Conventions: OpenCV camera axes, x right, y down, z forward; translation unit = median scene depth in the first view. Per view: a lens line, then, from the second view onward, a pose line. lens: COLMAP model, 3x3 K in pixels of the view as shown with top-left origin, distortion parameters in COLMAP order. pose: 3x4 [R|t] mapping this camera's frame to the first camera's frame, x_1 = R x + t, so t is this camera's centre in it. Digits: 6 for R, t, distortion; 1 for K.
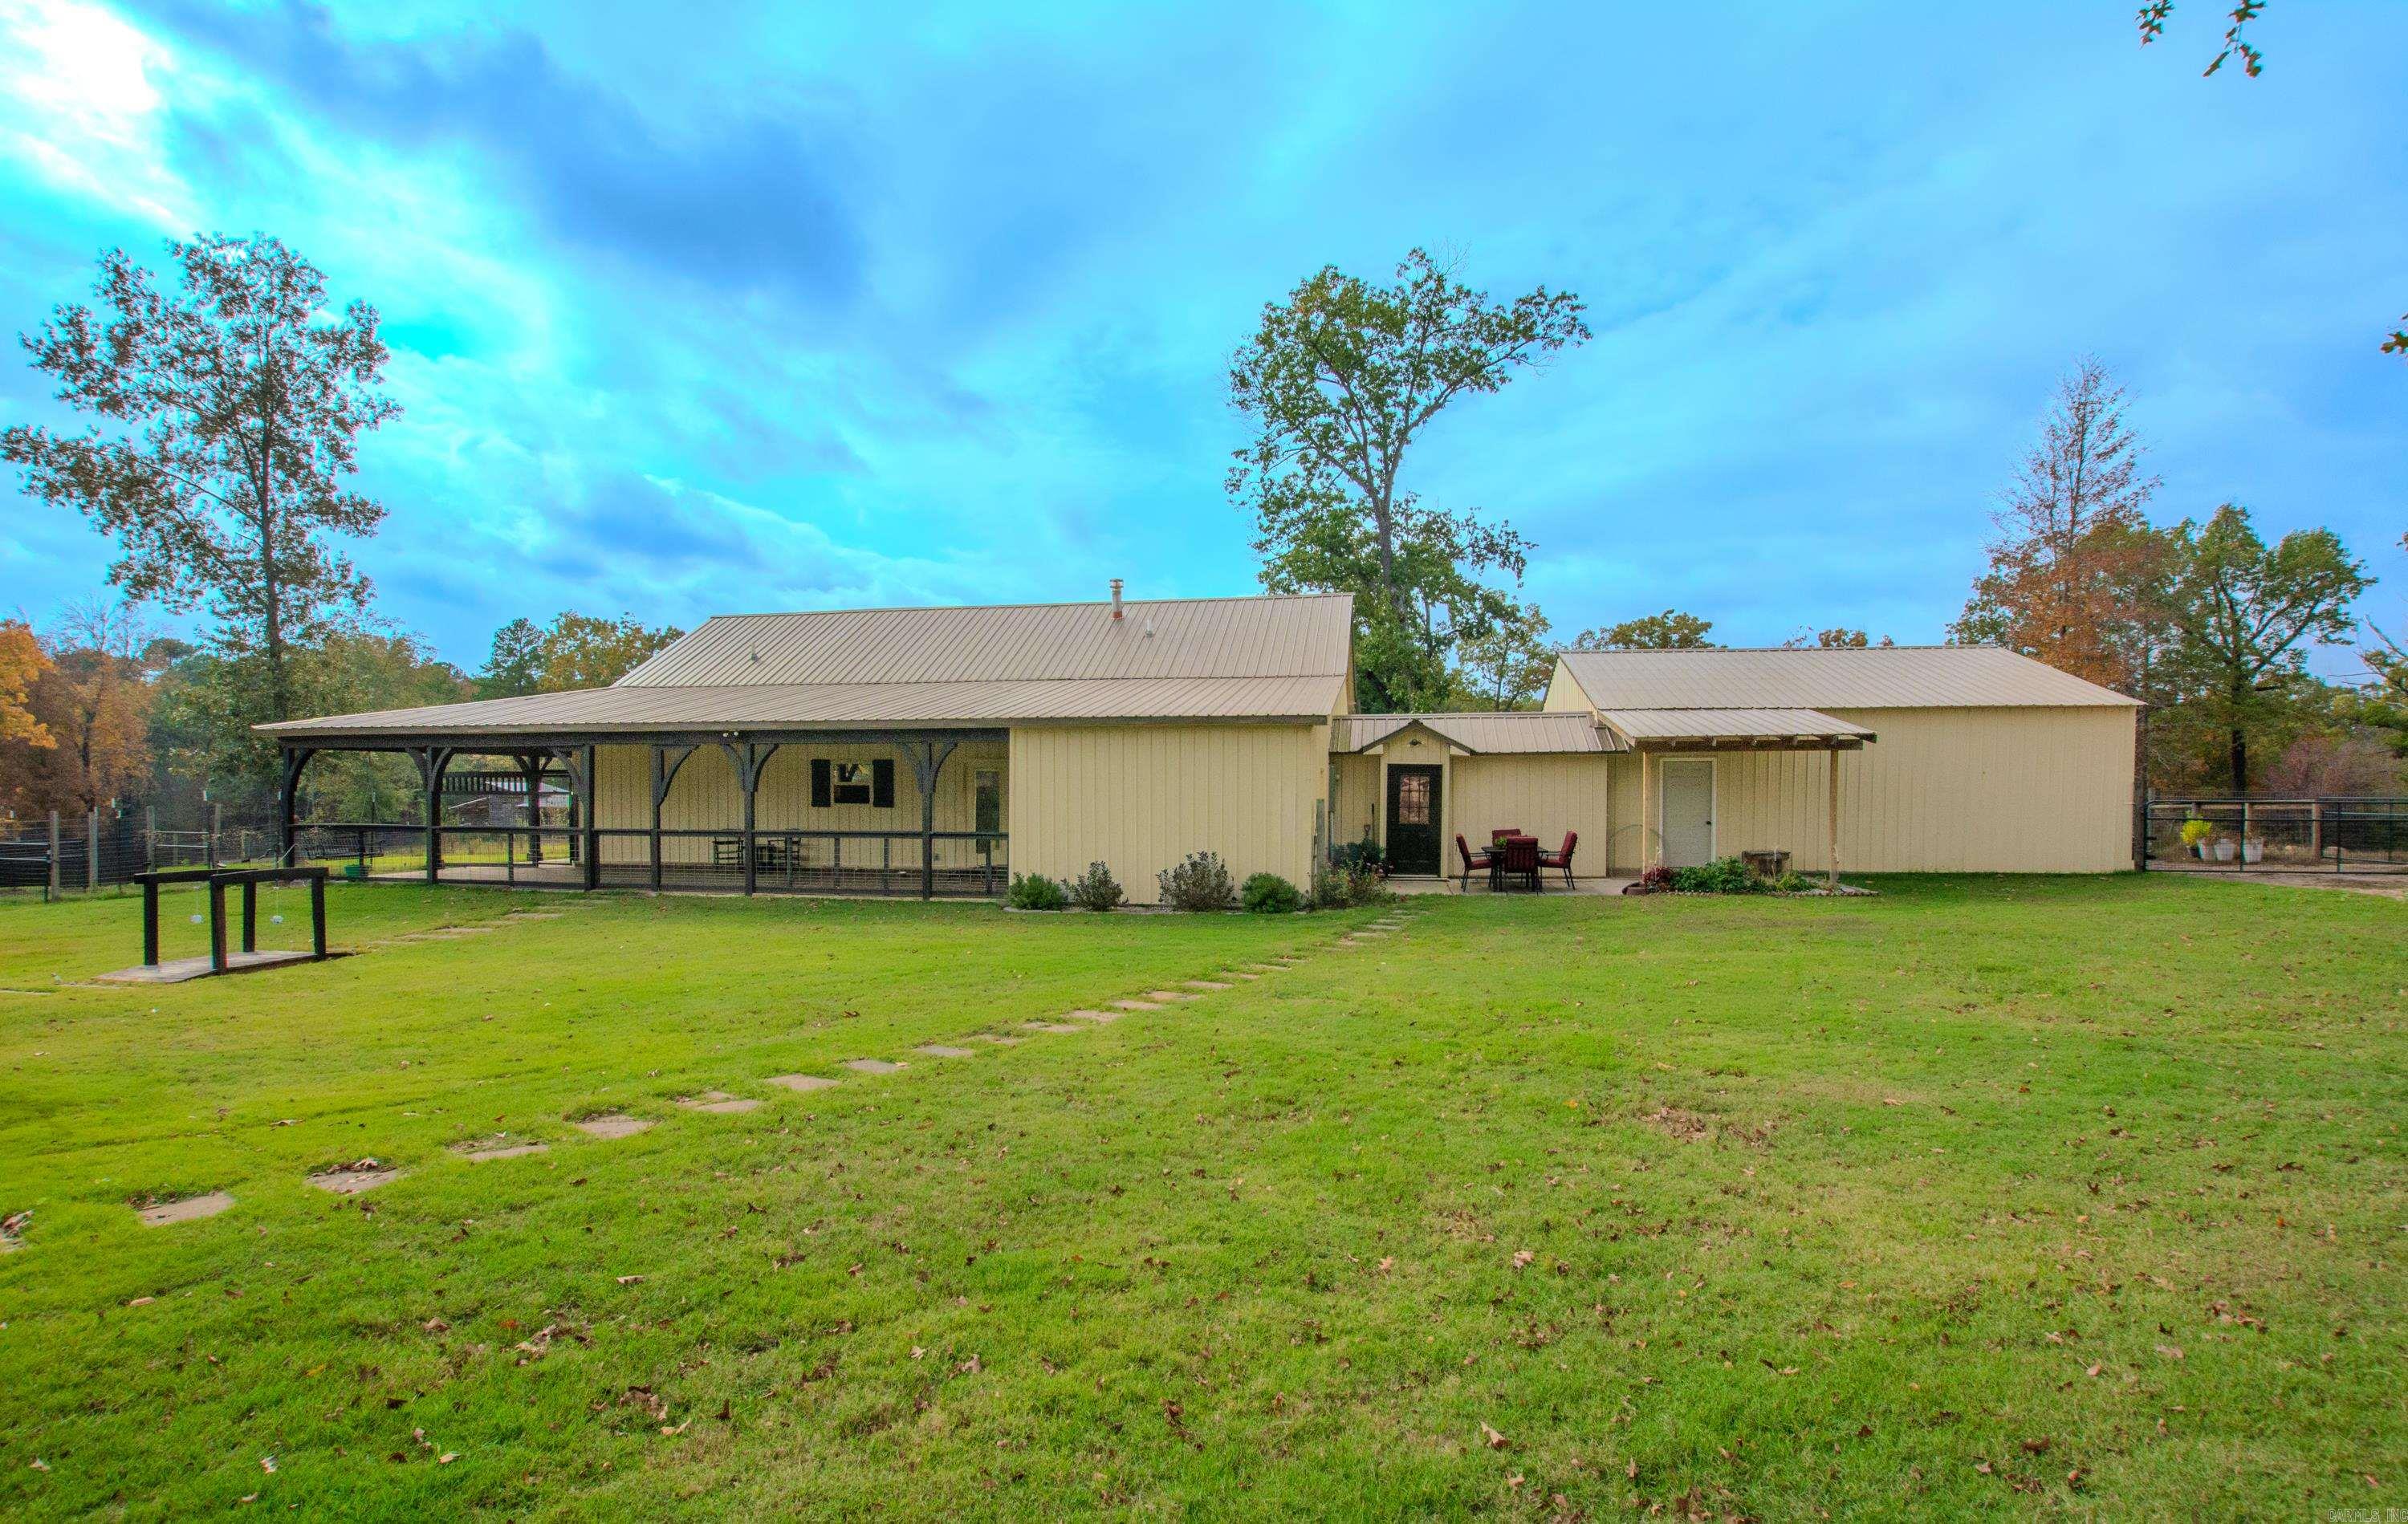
lens RADIAL K [[1161.4, 0, 1219.3], [0, 1161.4, 754.4], [0, 0, 1]] dist [-0.009299, -0.001297]
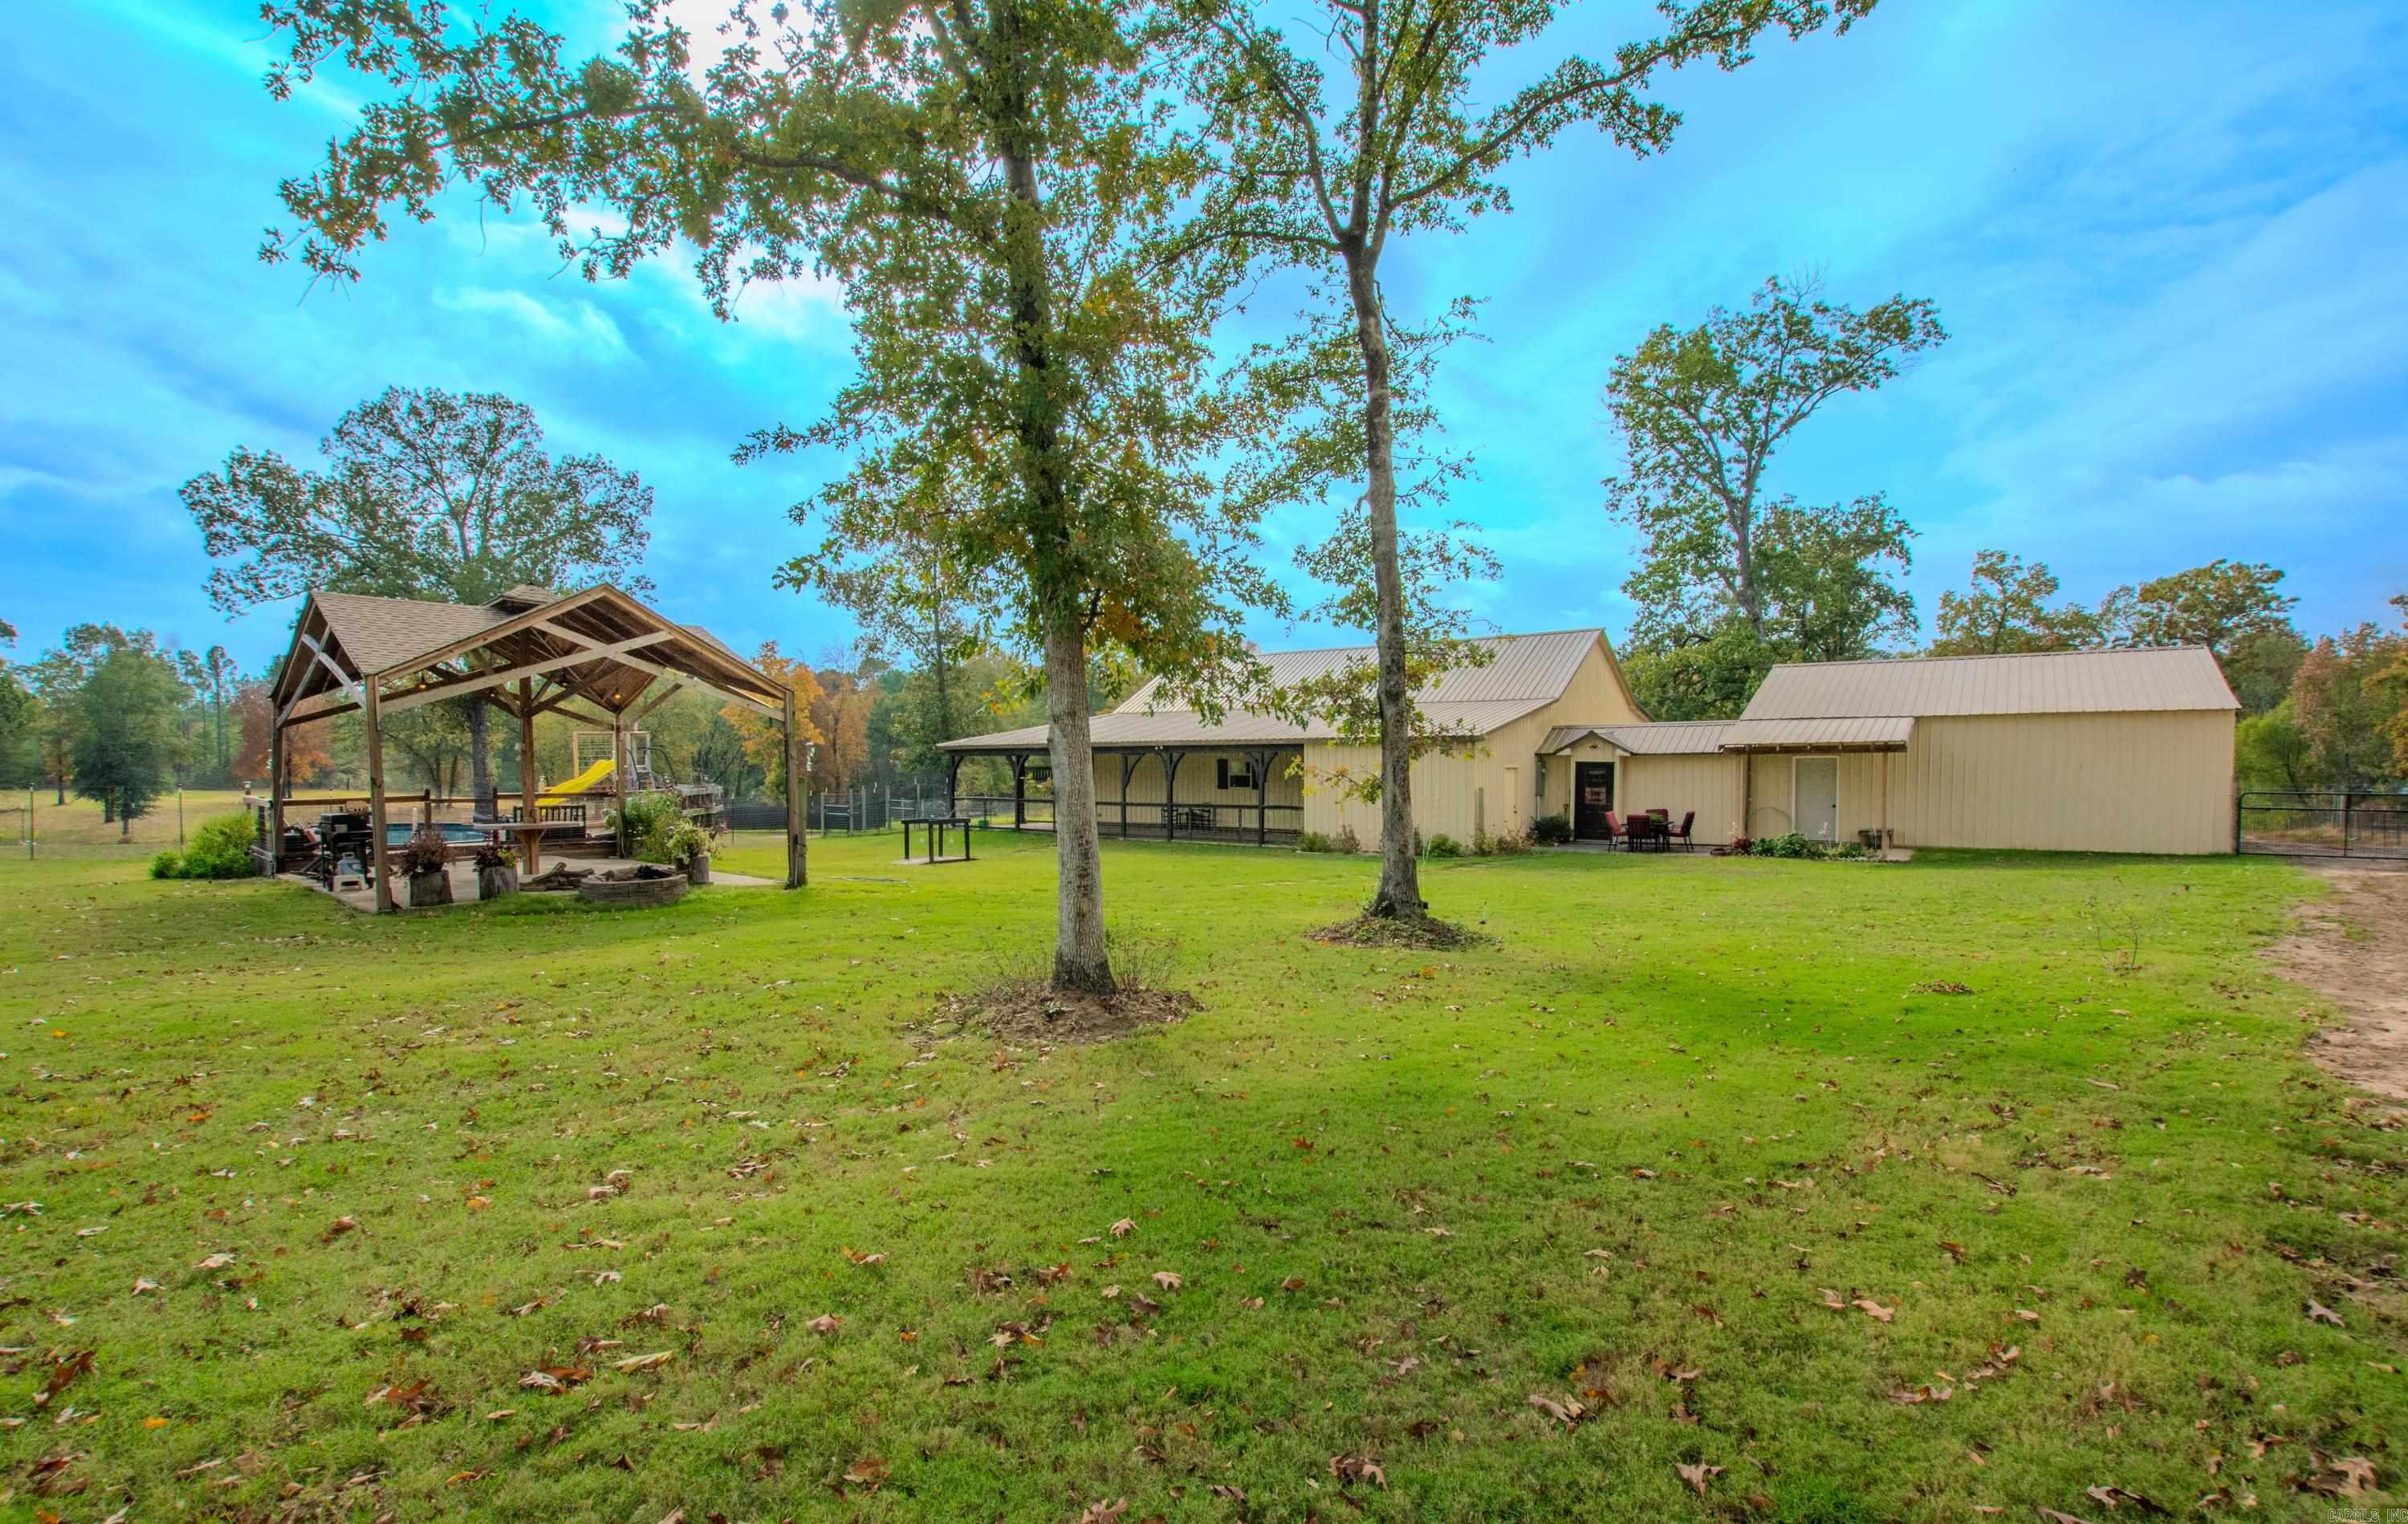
lens RADIAL K [[1161.4, 0, 1200.0], [0, 1161.4, 766.5], [0, 0, 1]] dist [-0.009299, -0.001297]
pose [[0.894187, -0.002659, -0.447686, 0.372384], [0.016613, 0.999491, 0.027245, -0.032499], [0.447385, -0.031800, 0.893776, -0.474203]]
